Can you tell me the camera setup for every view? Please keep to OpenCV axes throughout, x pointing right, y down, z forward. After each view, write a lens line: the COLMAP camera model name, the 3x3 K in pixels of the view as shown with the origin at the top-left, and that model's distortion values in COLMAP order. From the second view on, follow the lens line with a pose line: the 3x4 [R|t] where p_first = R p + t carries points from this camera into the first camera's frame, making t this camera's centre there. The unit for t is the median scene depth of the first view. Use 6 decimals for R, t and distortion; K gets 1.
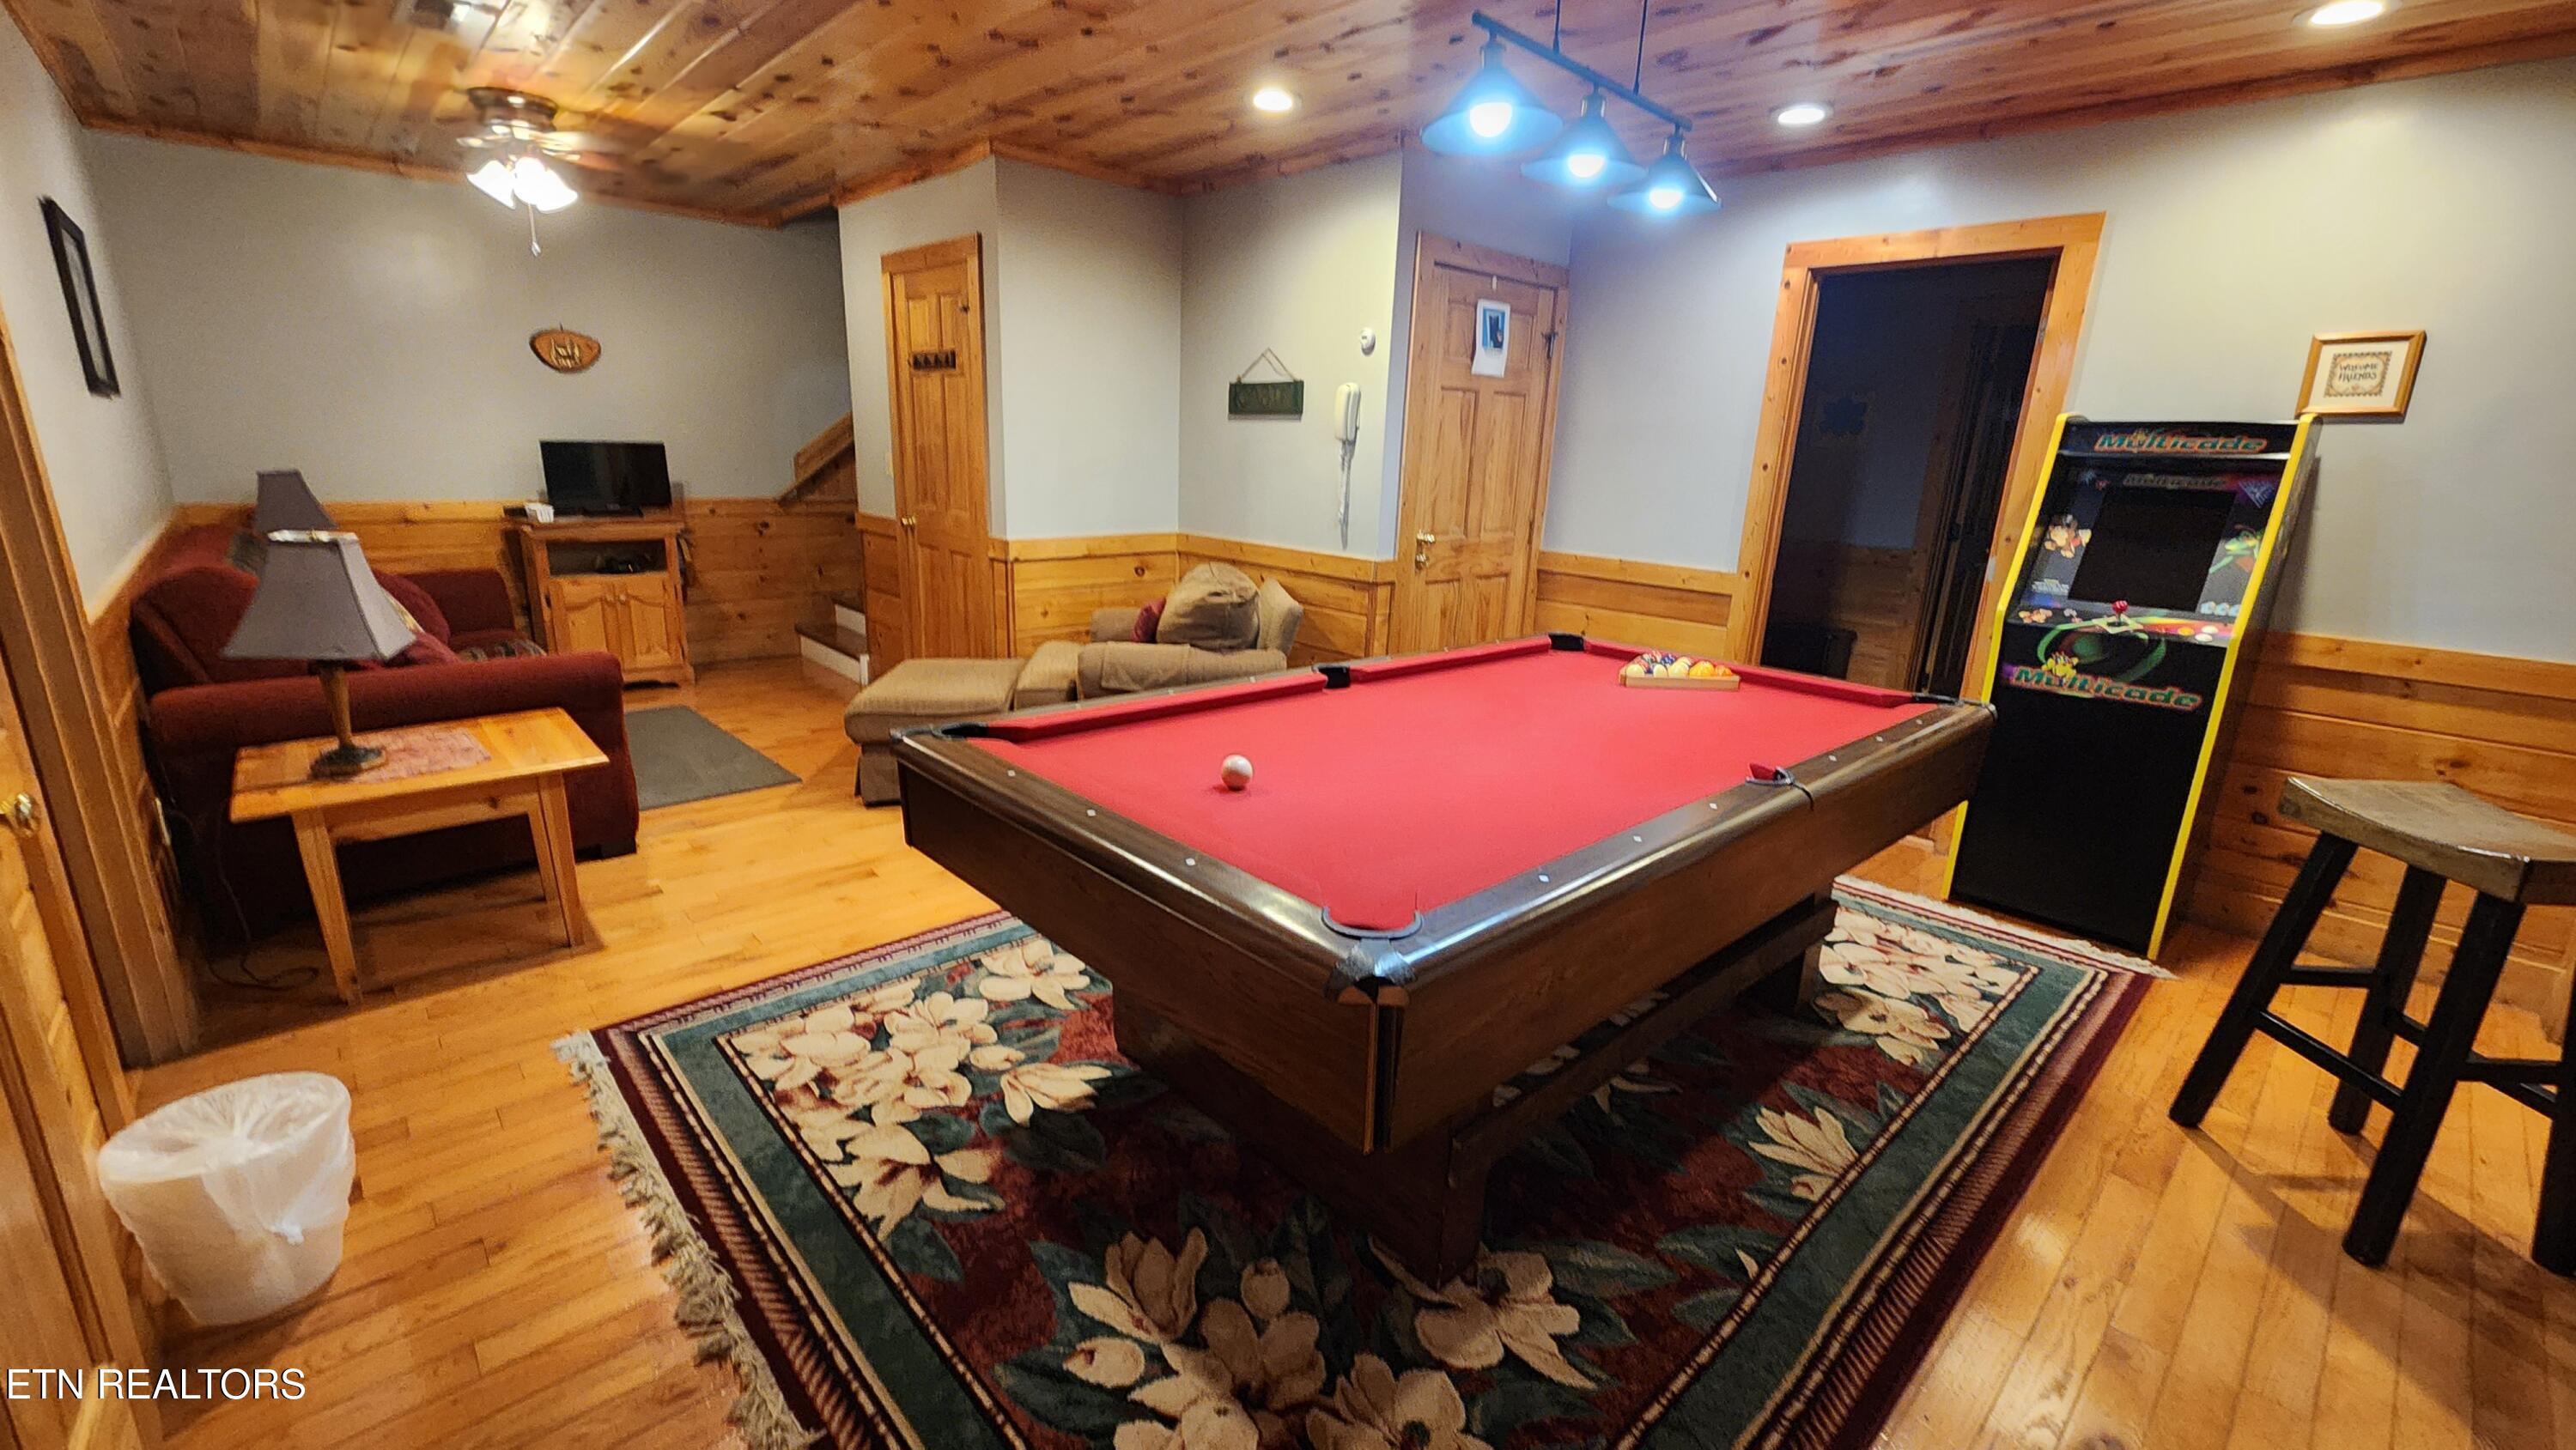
lens RADIAL K [[1057.6, 0, 1225.5], [0, 1057.6, 738.1], [0, 0, 1]] dist [0.004985, 0.000073]
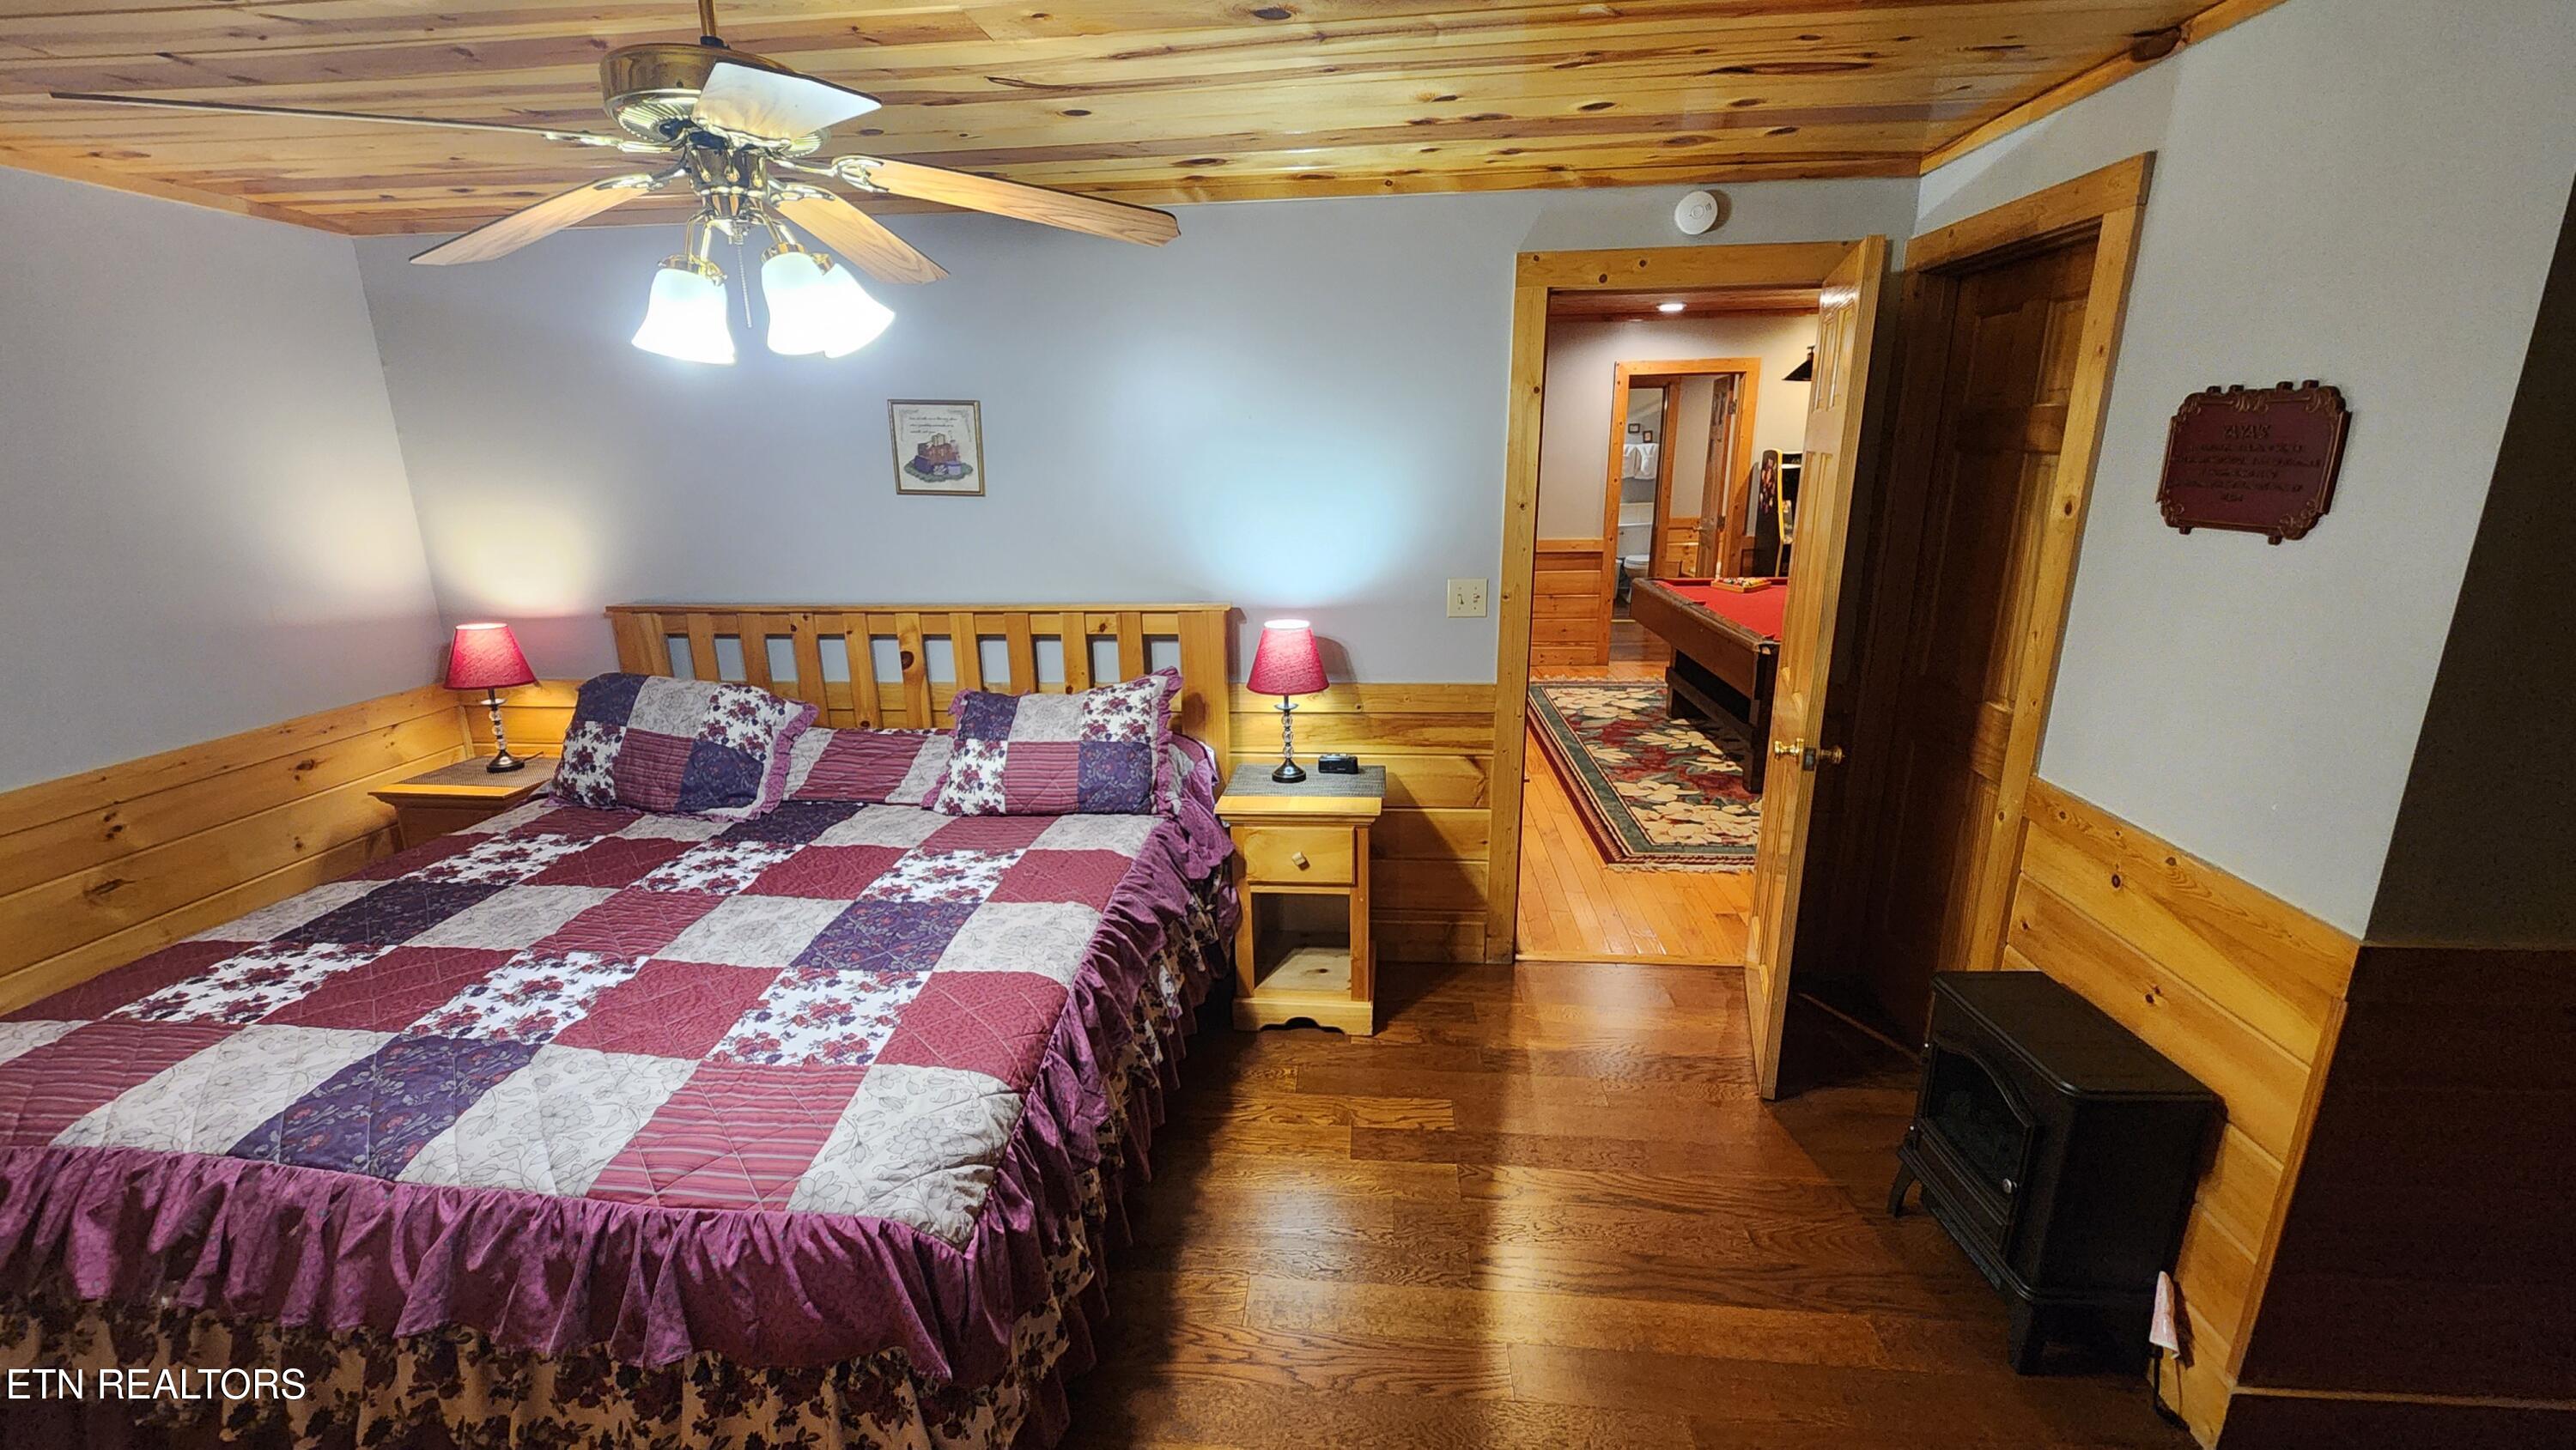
lens RADIAL K [[1057.6, 0, 1219.3], [0, 1057.6, 767.8], [0, 0, 1]] dist [0.004985, 0.000073]
pose [[0.750303, -0.240477, 0.615806, -1.689663], [0.237944, 0.967300, 0.087825, -0.137828], [-0.616789, 0.080632, 0.782988, 0.034849]]
